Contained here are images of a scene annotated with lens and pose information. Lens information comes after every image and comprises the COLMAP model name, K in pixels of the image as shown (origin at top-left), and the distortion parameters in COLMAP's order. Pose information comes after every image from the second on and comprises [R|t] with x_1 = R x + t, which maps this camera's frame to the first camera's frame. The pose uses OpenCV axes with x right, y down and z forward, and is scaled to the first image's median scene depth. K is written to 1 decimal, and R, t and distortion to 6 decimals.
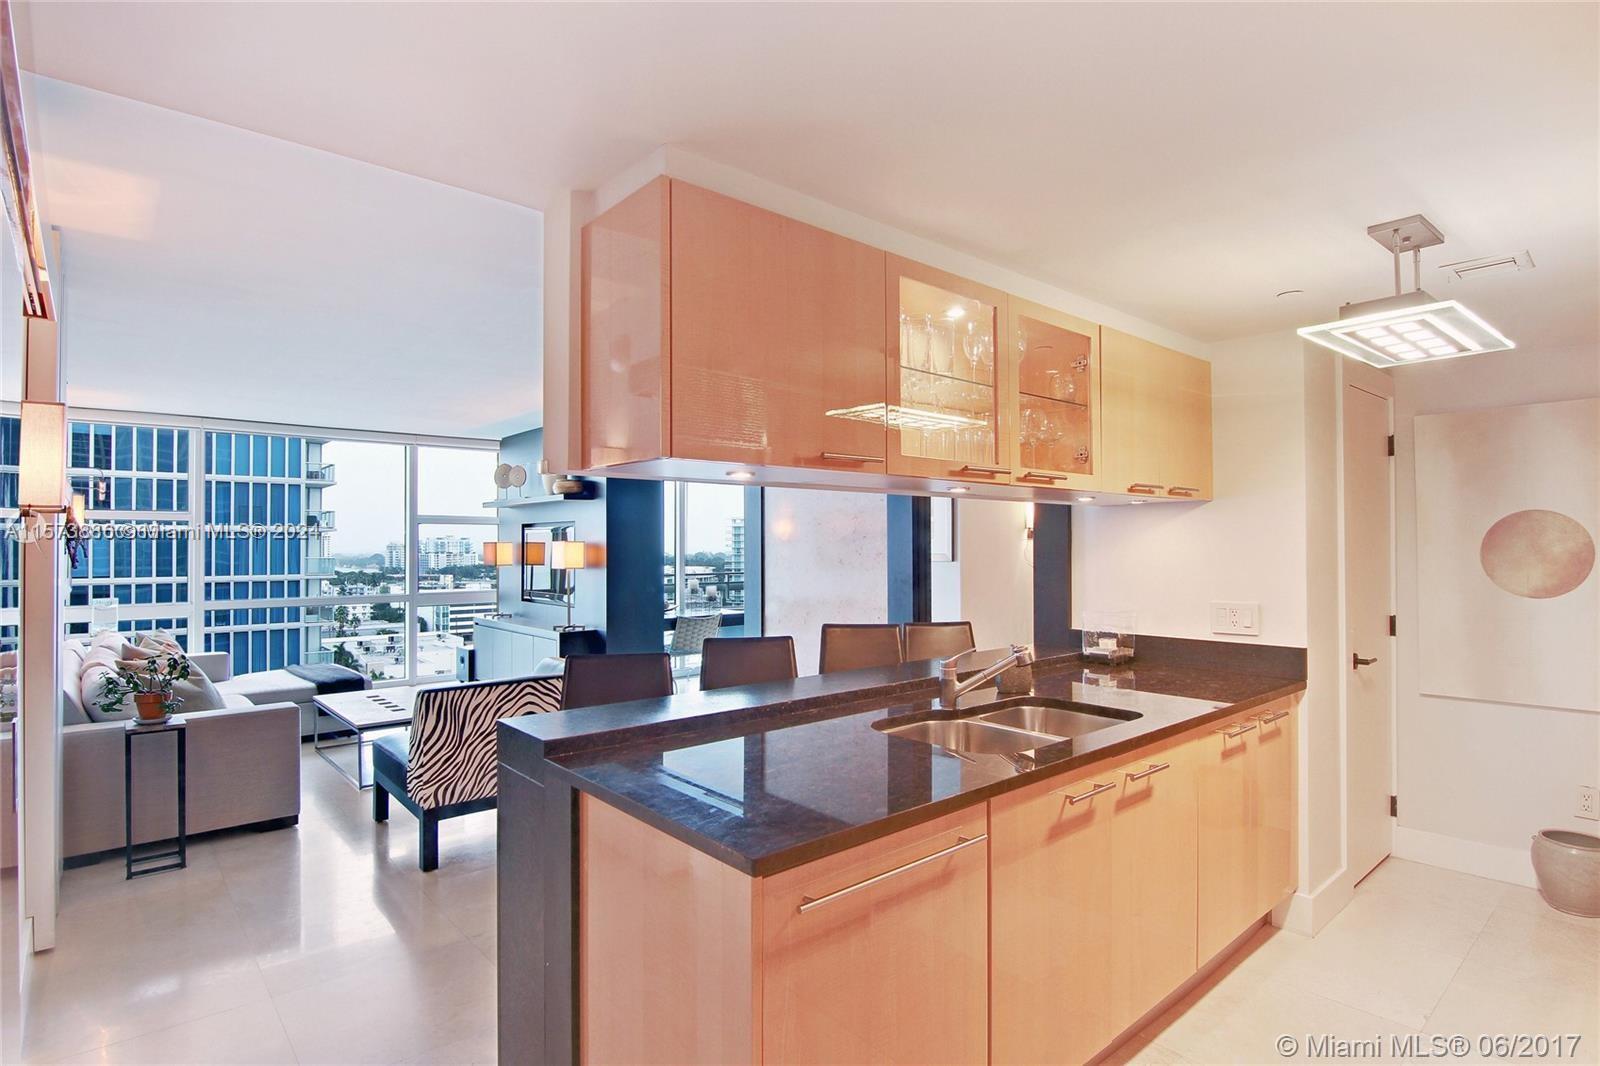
lens RADIAL K [[827.0, 0, 800.0], [0, 827.0, 533.0], [0, 0, 1]] dist [0.009132, -0.010940]
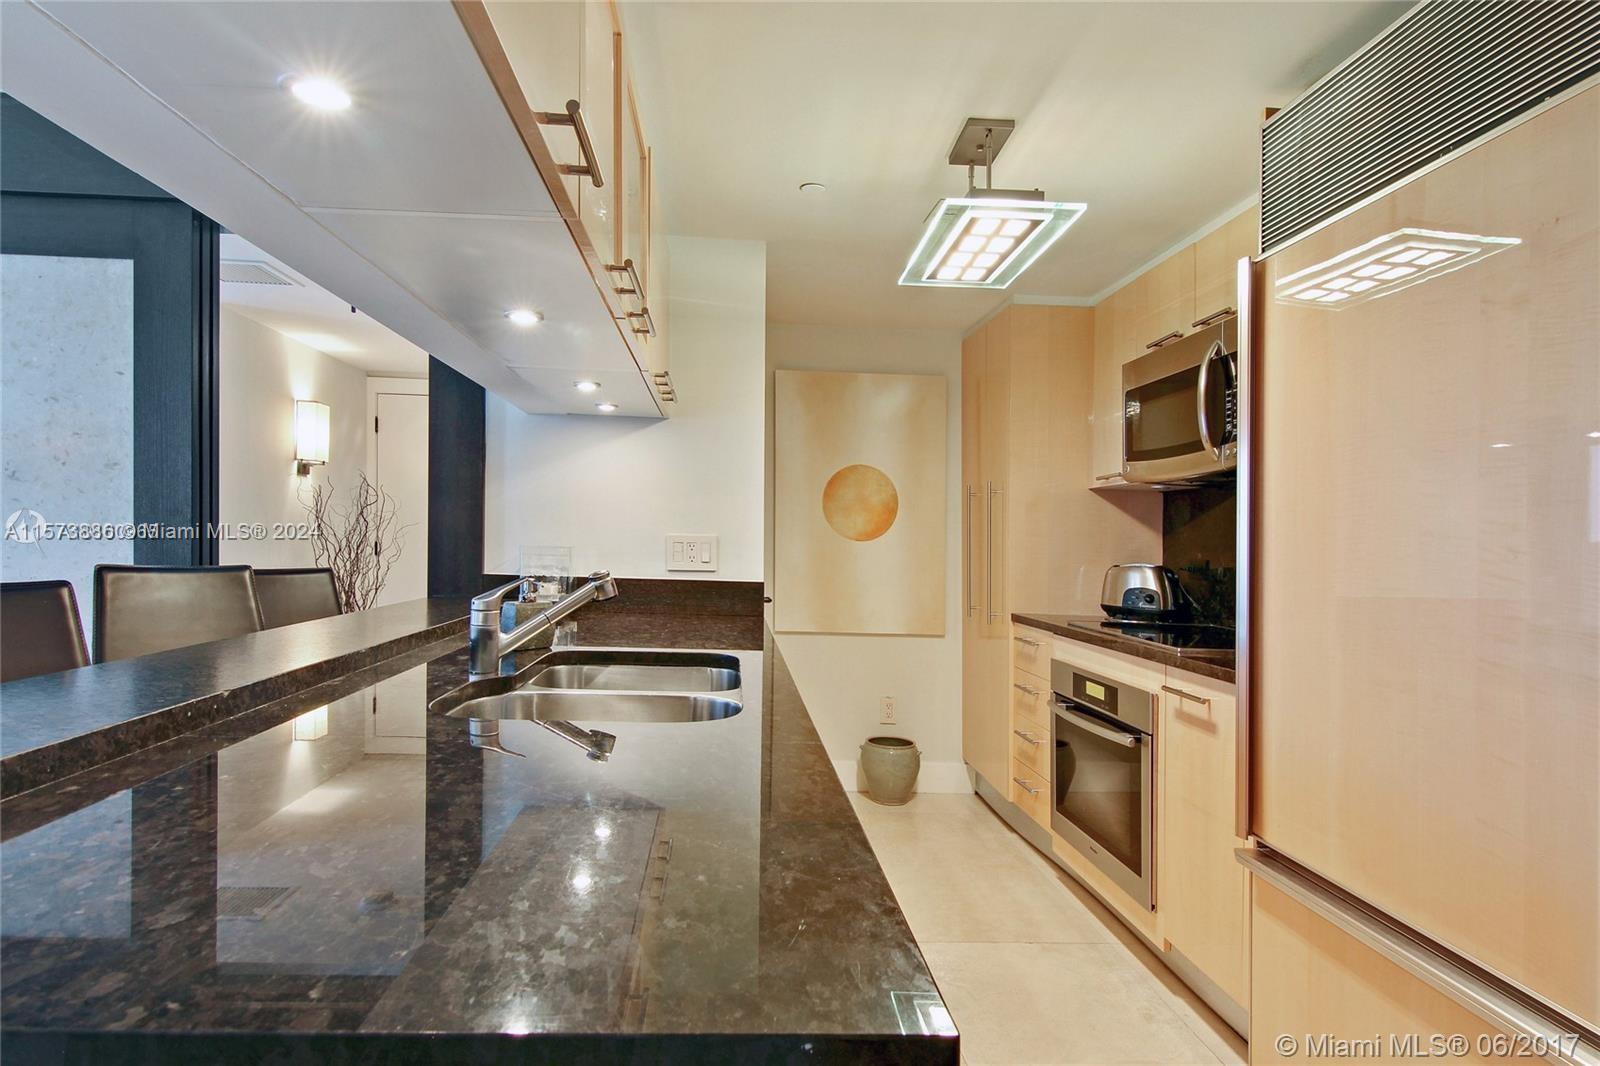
lens RADIAL K [[860.9, 0, 800.0], [0, 860.9, 533.0], [0, 0, 1]] dist [0.003831, 0.000336]
pose [[0.619818, 0.024816, 0.784353, -0.118535], [-0.042864, 0.999078, 0.002263, 0.073061], [-0.783574, -0.035023, 0.620310, 0.335528]]
